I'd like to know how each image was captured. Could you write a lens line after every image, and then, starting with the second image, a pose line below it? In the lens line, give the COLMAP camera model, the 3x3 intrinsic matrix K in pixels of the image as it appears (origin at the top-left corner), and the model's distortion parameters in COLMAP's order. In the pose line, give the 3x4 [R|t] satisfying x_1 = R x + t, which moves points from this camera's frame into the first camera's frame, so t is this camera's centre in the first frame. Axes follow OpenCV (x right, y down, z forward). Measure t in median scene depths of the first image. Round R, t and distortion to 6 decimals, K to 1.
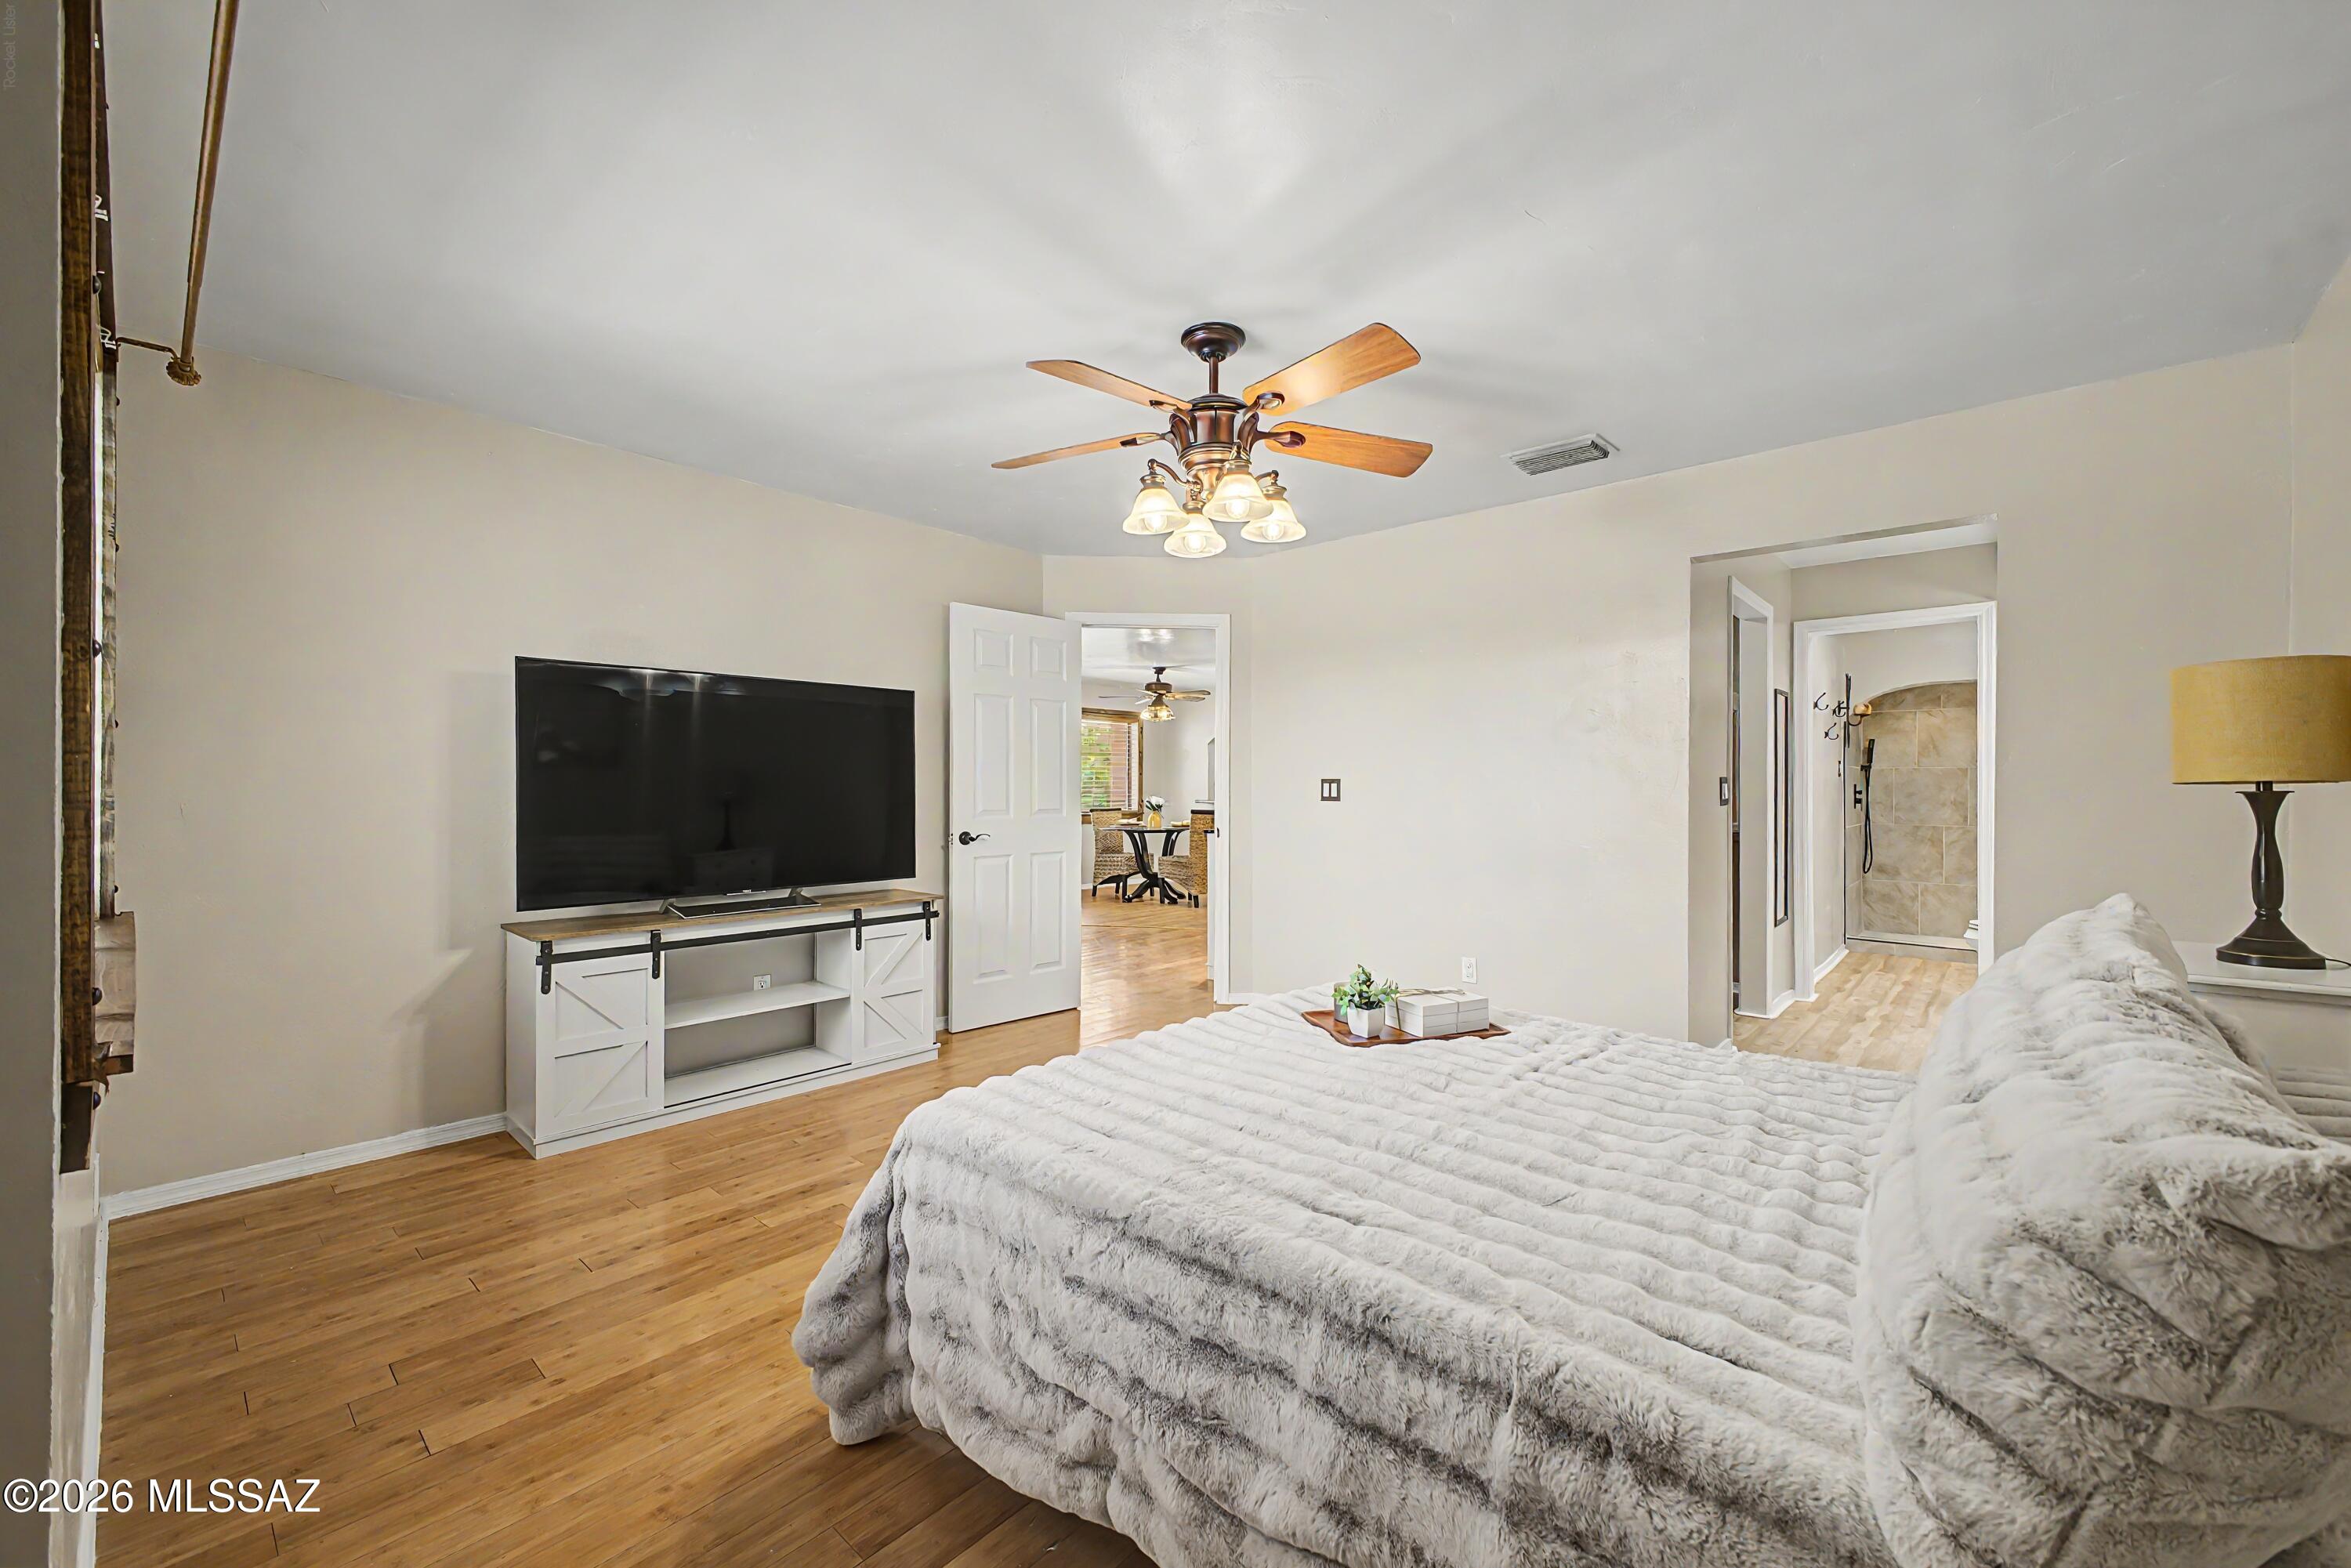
lens RADIAL K [[927.0, 0, 1170.1], [0, 927.0, 786.2], [0, 0, 1]] dist [0.009206, -0.001262]
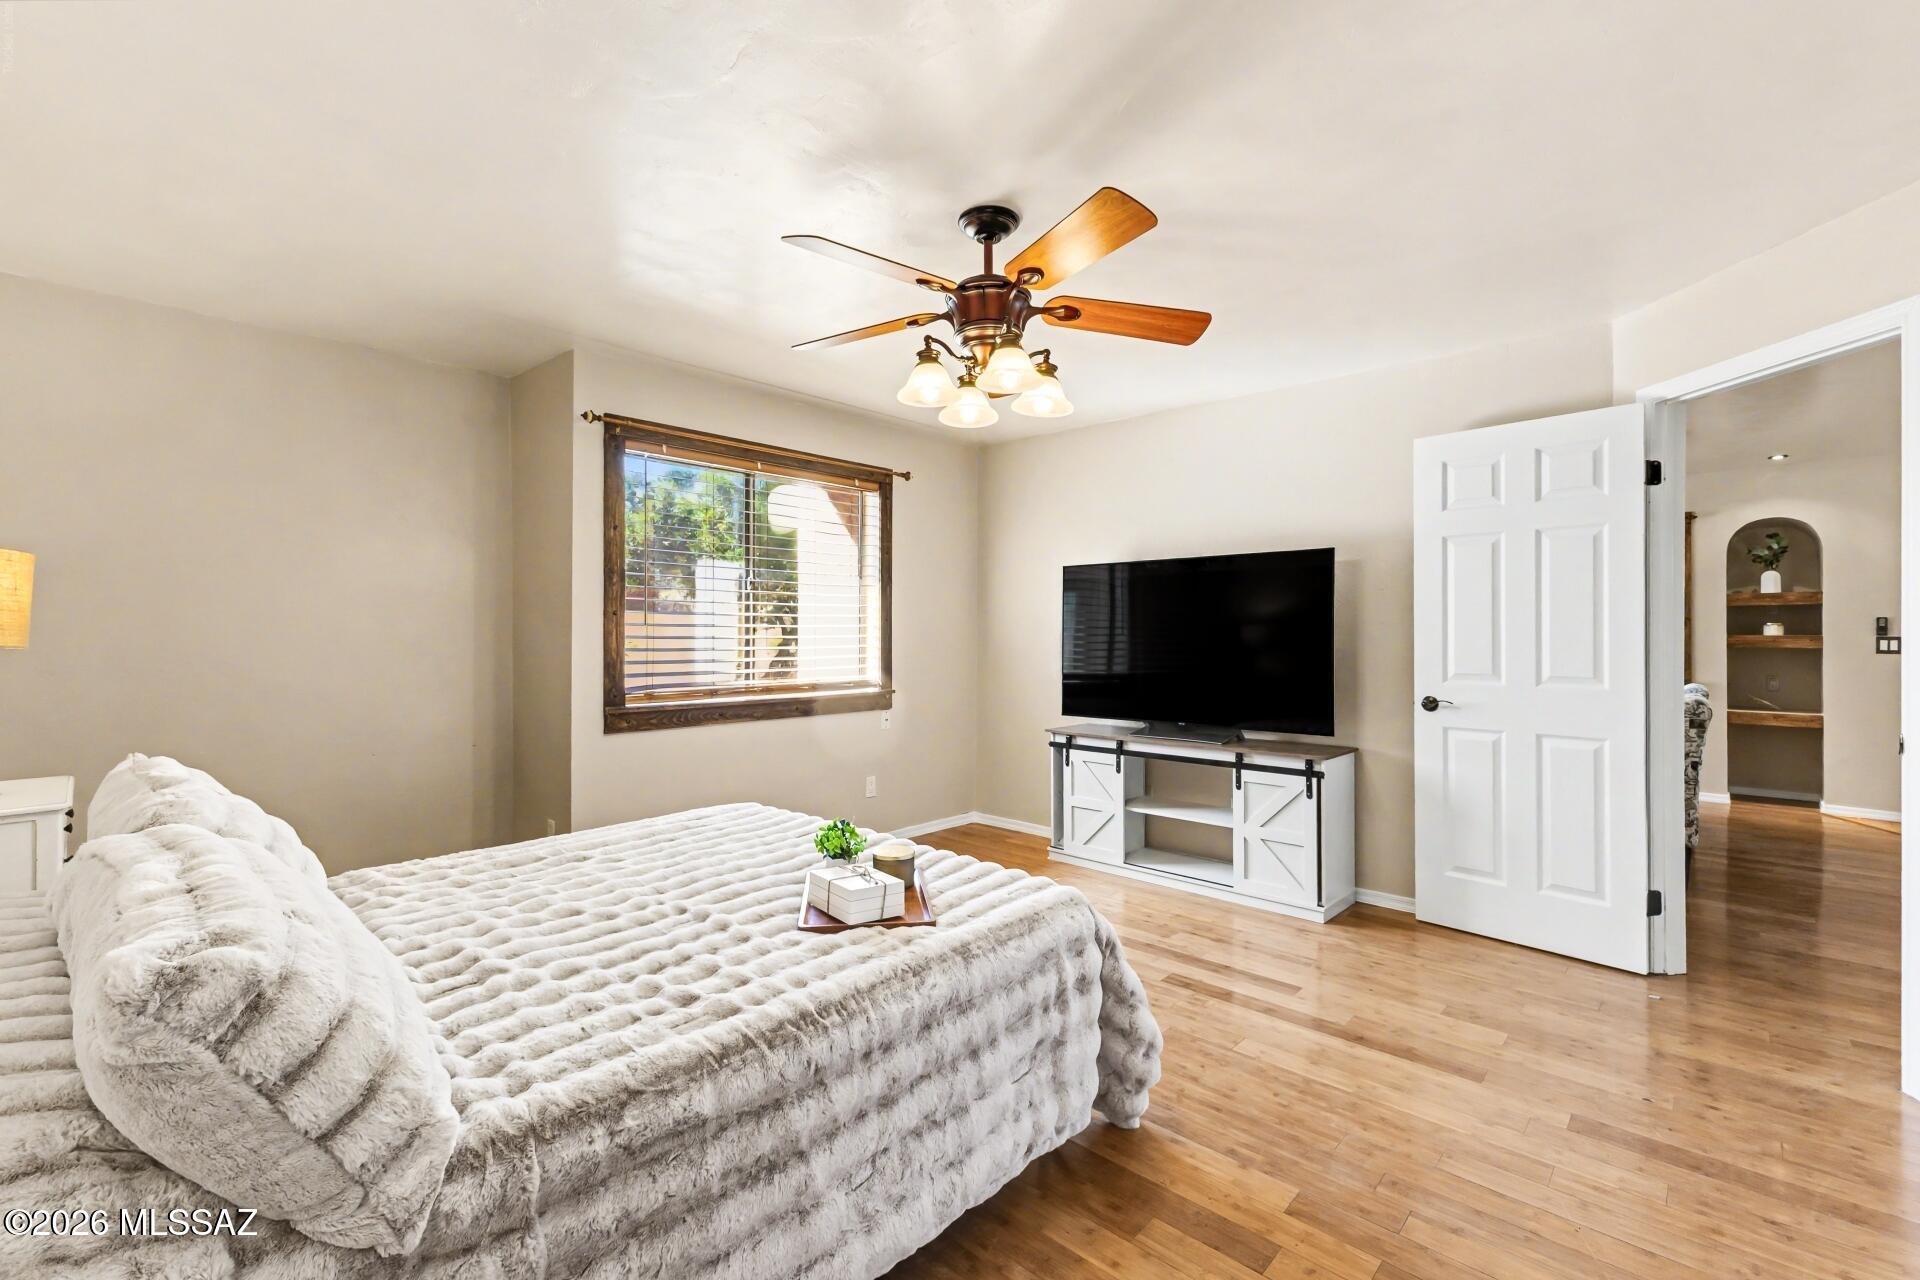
lens RADIAL K [[831.0, 0, 961.6], [0, 831.0, 635.7], [0, 0, 1]] dist [-0.002260, -0.000589]
pose [[-0.006742, -0.002219, -0.999975, 0.668196], [-0.003978, 0.999990, -0.002192, -0.005530], [0.999969, 0.003963, -0.006751, 0.670418]]
